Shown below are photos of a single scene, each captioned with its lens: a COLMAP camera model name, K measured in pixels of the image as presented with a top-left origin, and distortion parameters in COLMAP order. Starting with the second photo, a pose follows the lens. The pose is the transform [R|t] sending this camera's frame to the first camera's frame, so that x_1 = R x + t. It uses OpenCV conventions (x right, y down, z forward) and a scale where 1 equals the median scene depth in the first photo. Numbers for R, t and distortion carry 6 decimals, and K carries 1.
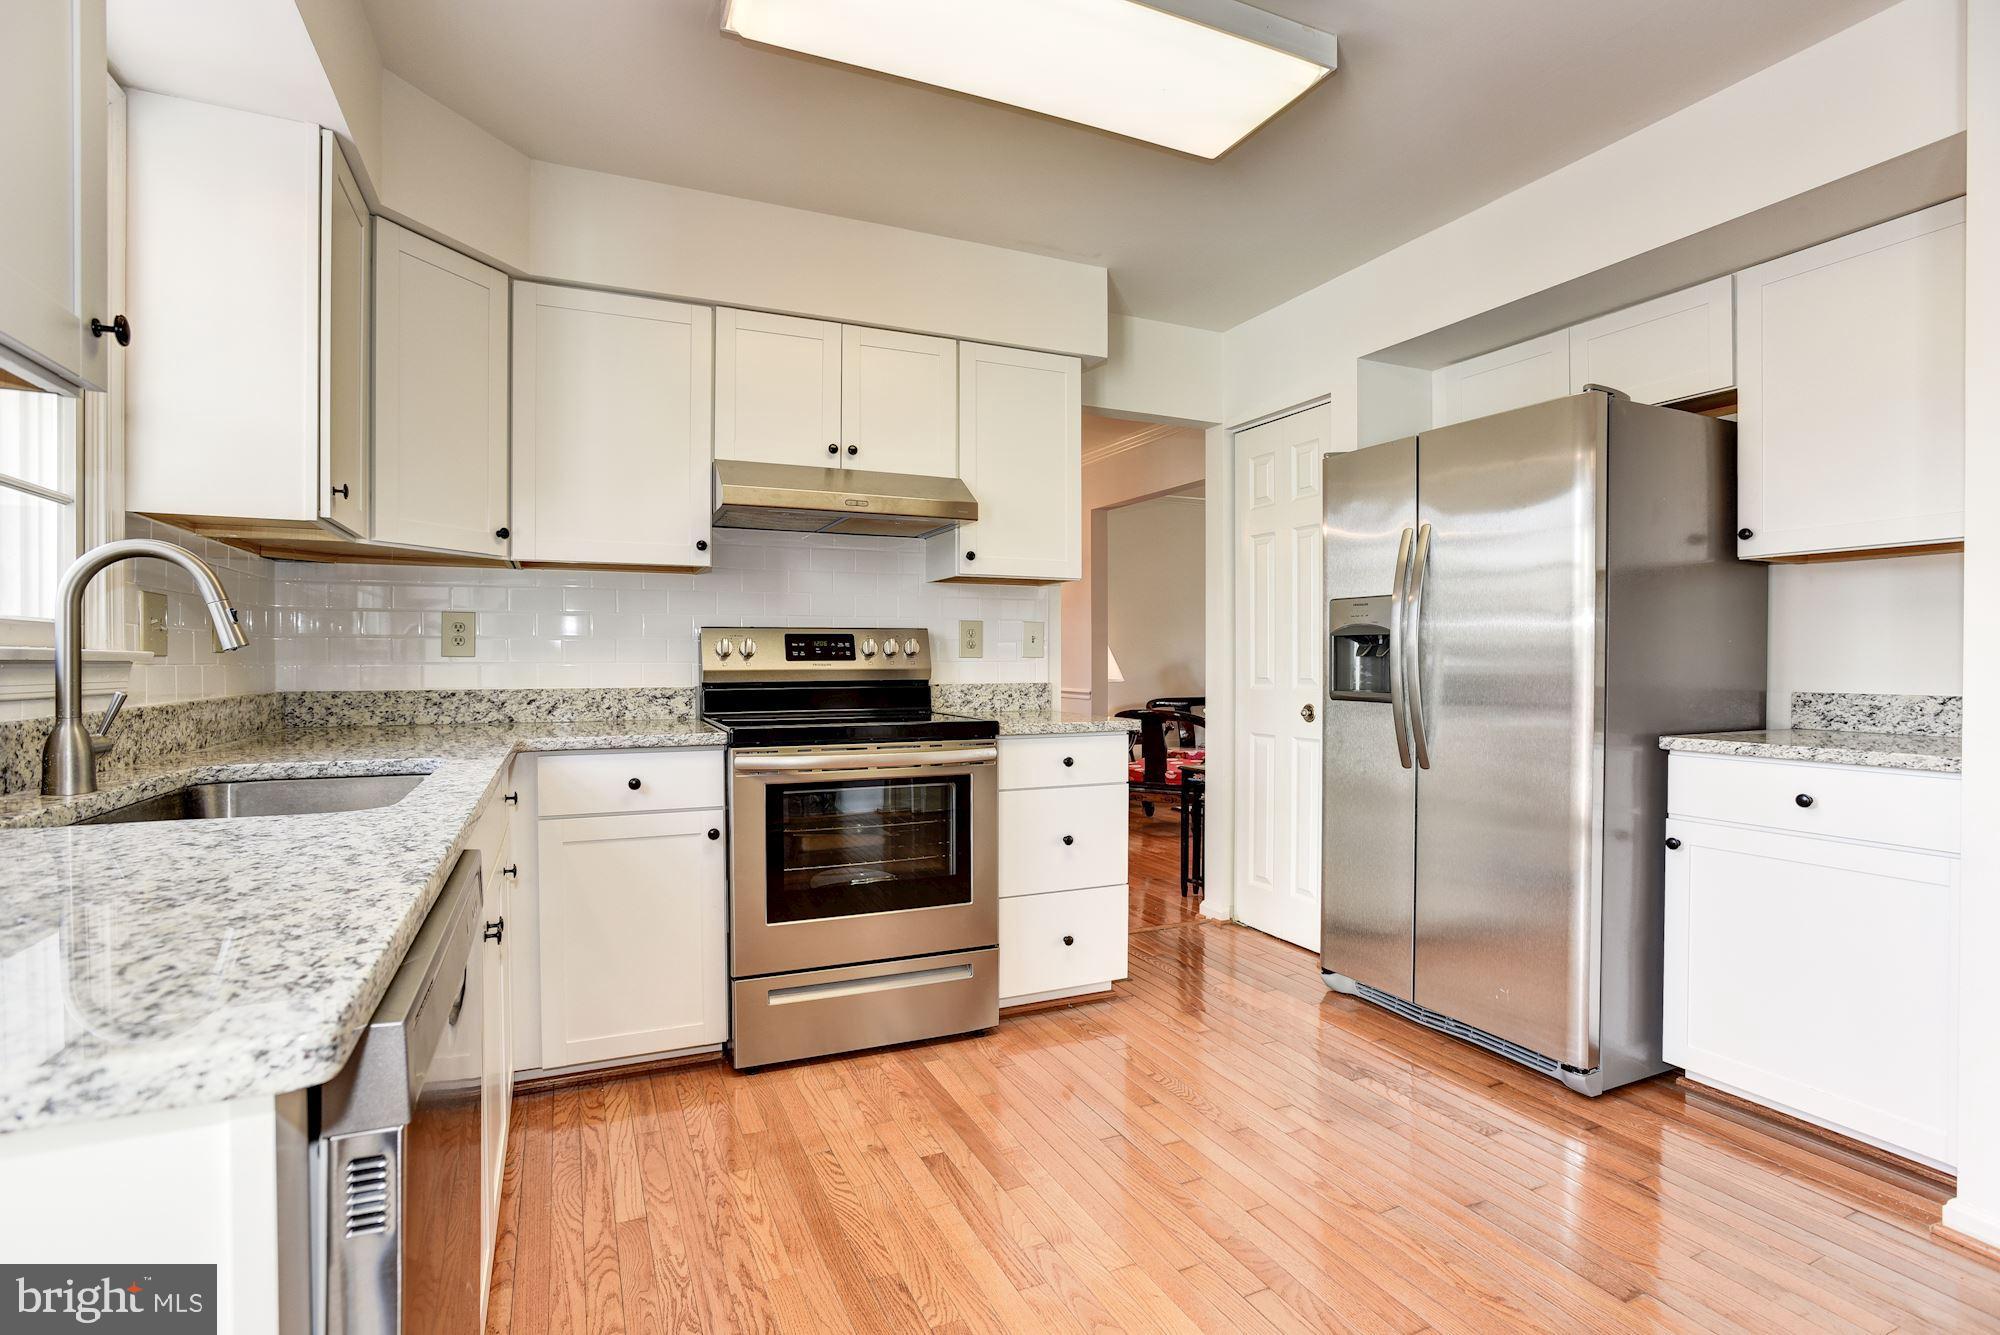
lens RADIAL K [[963.7, 0, 998.9], [0, 963.7, 672.8], [0, 0, 1]] dist [-0.027311, 0.007370]
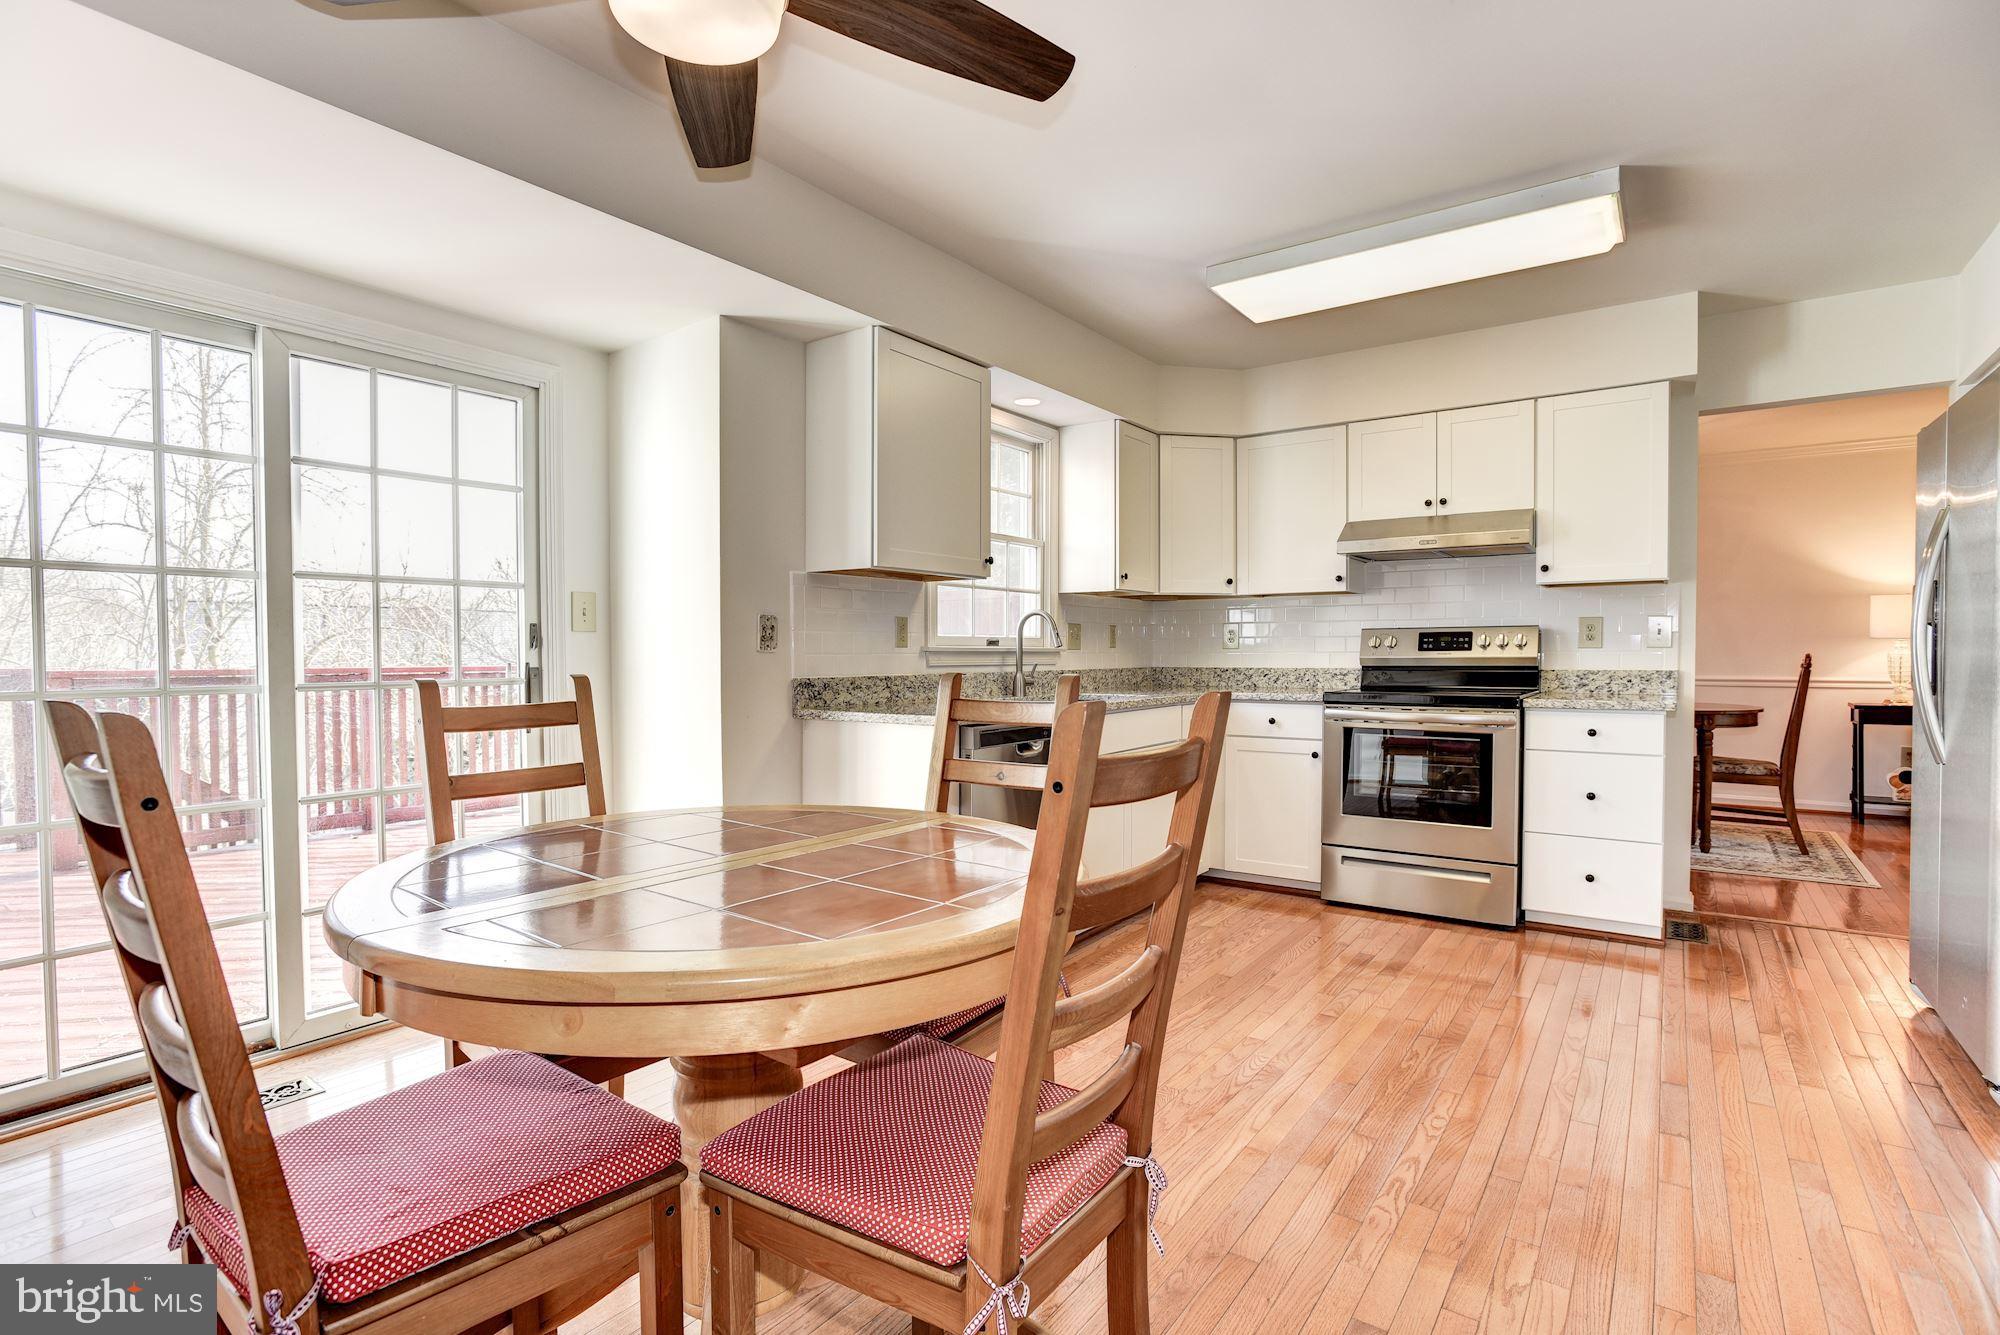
lens RADIAL K [[963.7, 0, 1001.0], [0, 963.7, 672.4], [0, 0, 1]] dist [-0.027311, 0.007370]
pose [[0.503466, 0.018027, -0.863827, 0.764898], [-0.007999, 0.999837, 0.016204, 0.001206], [0.863978, -0.001248, 0.503528, -0.274098]]
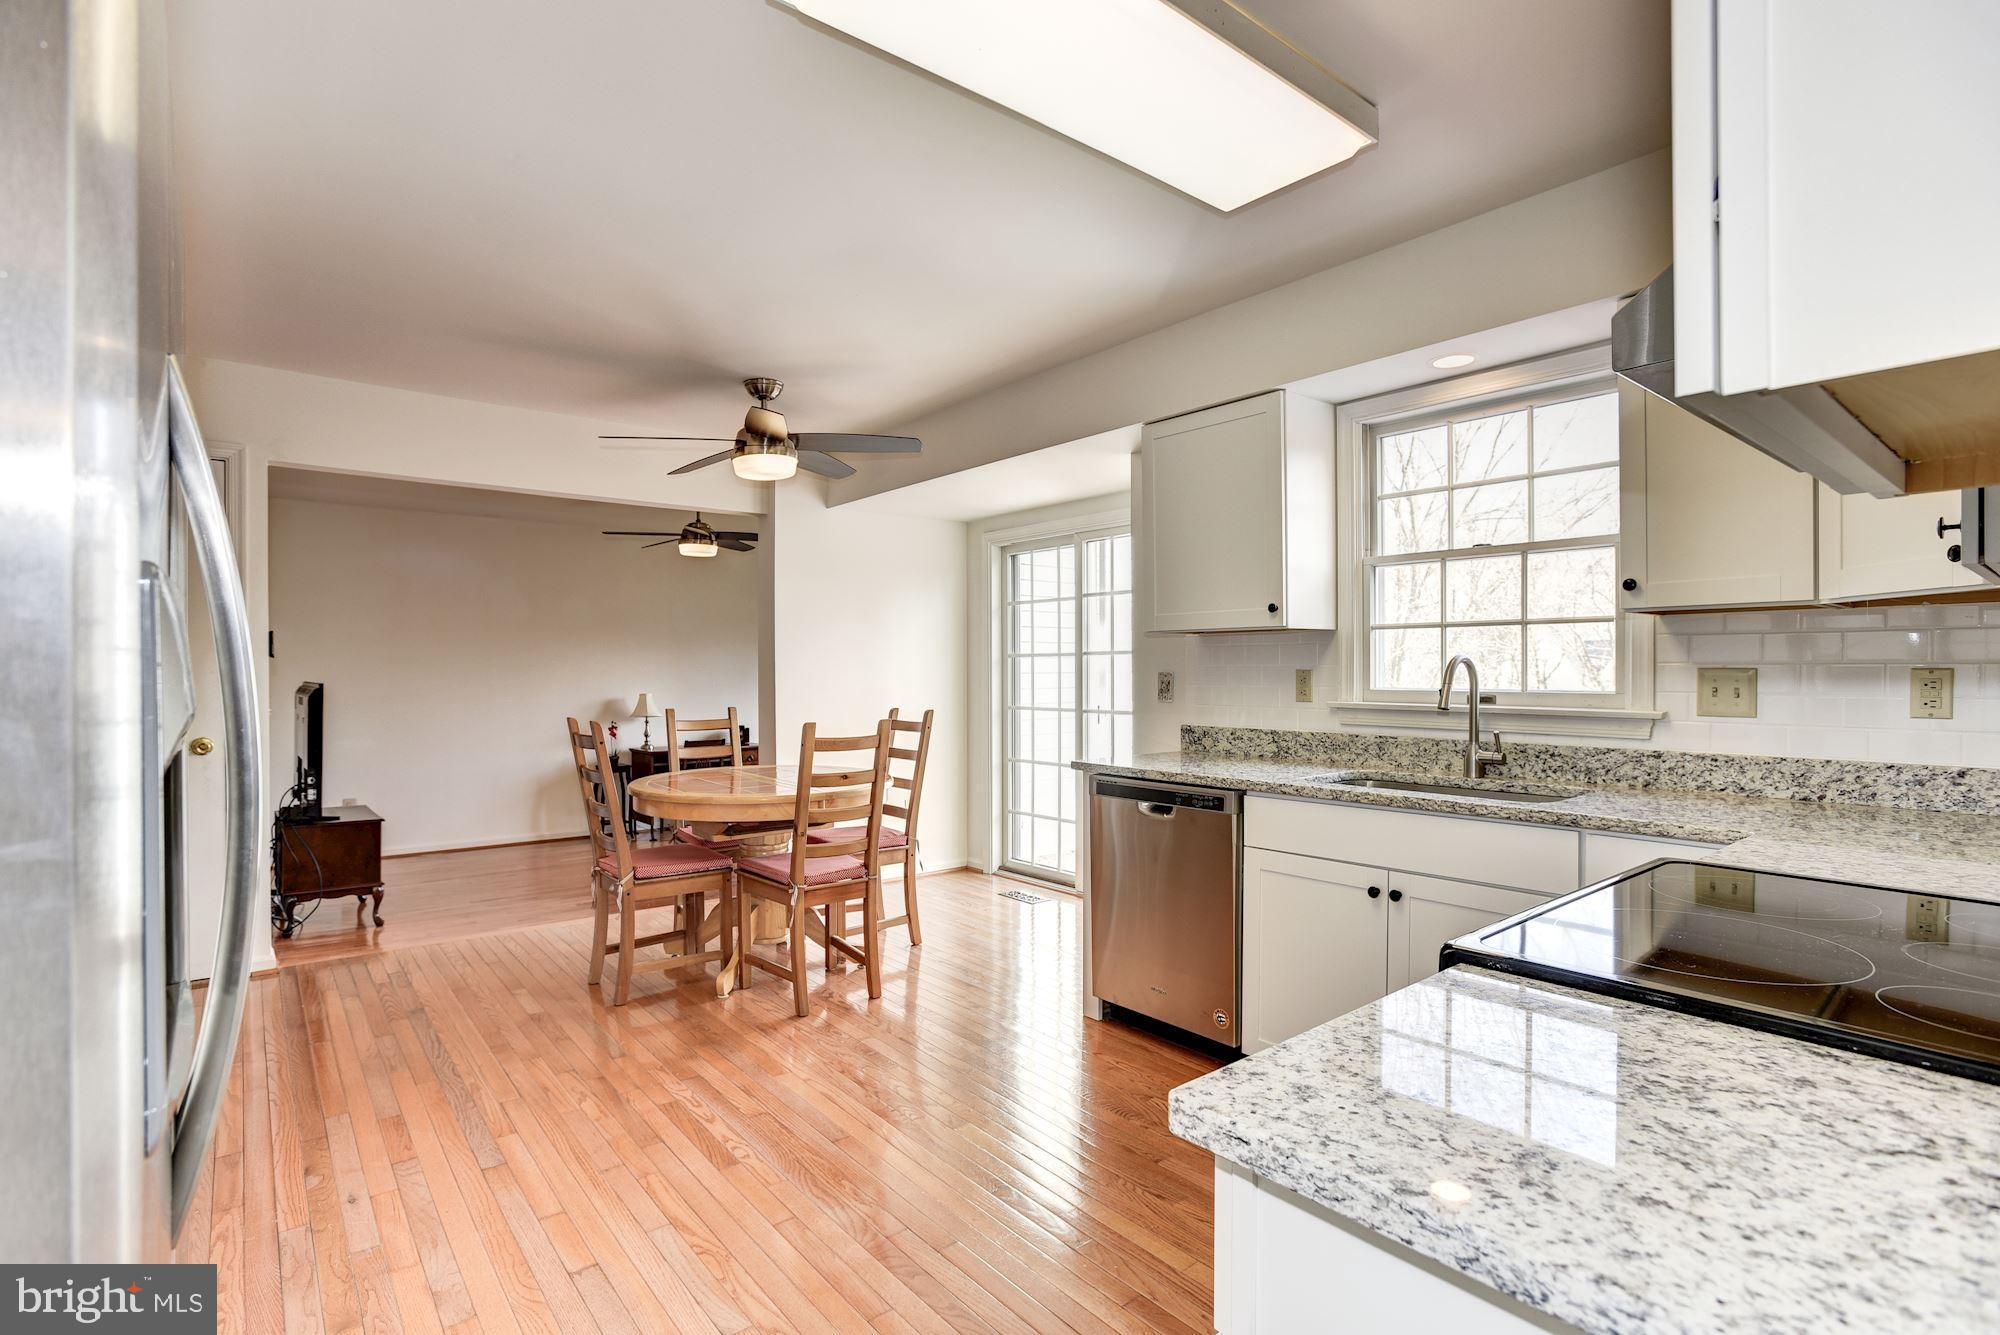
lens RADIAL K [[963.7, 0, 995.2], [0, 963.7, 673.2], [0, 0, 1]] dist [-0.027311, 0.007370]
pose [[-0.966634, 0.004528, -0.256121, 0.269240], [0.000529, 0.999877, 0.015683, -0.064147], [0.256160, 0.015024, -0.966518, 1.310212]]
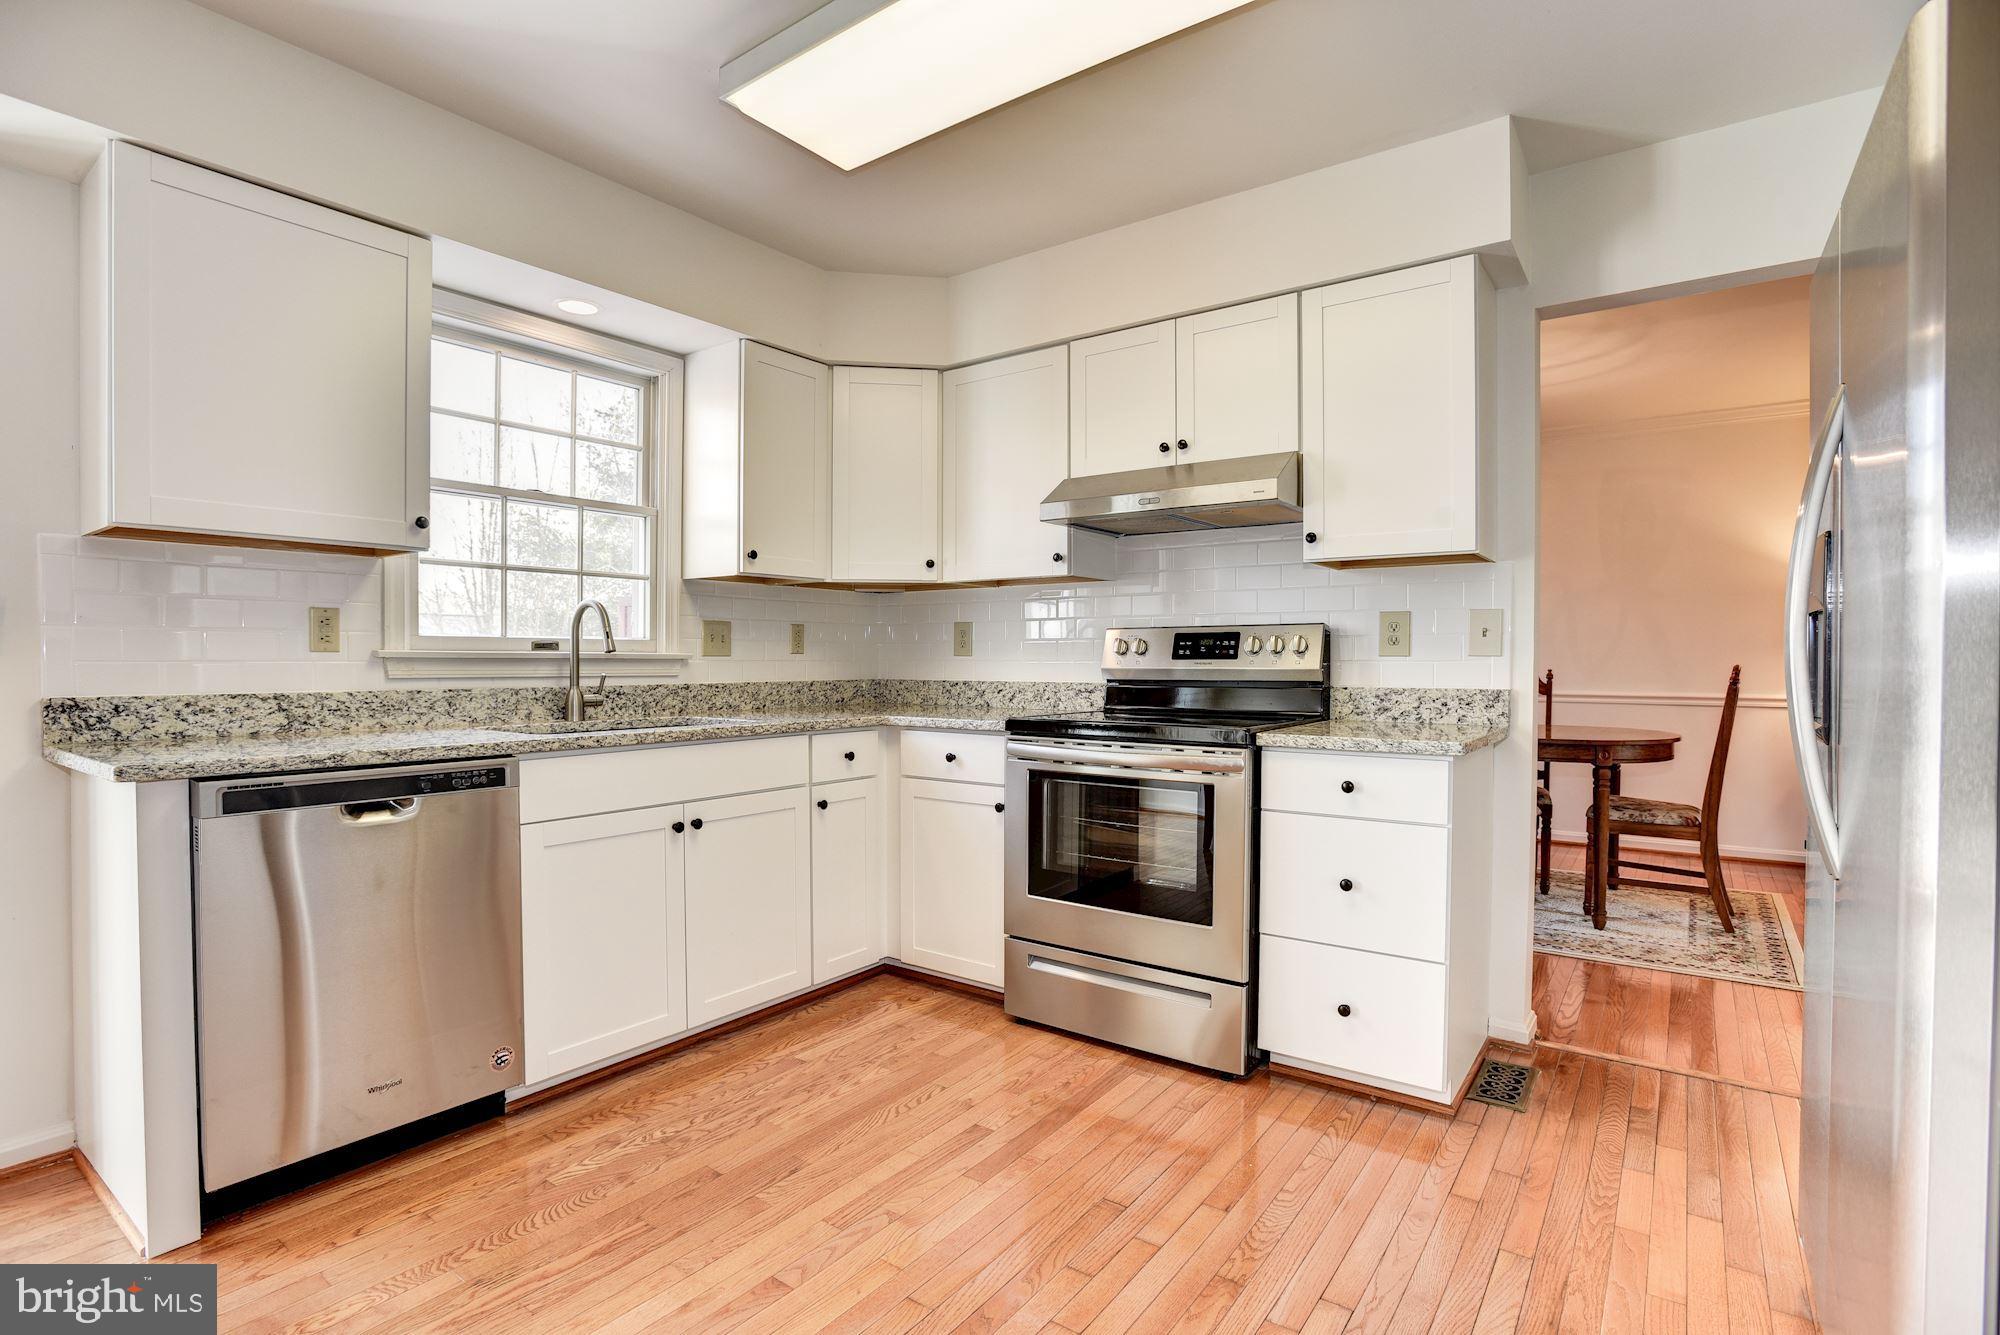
lens RADIAL K [[971.1, 0, 988.6], [0, 971.1, 675.6], [0, 0, 1]] dist [-0.047966, 0.004069]
pose [[0.486795, 0.015910, -0.873371, 0.638951], [-0.012113, 0.999861, 0.011463, -0.005385], [0.873432, 0.004999, 0.486920, 0.363060]]
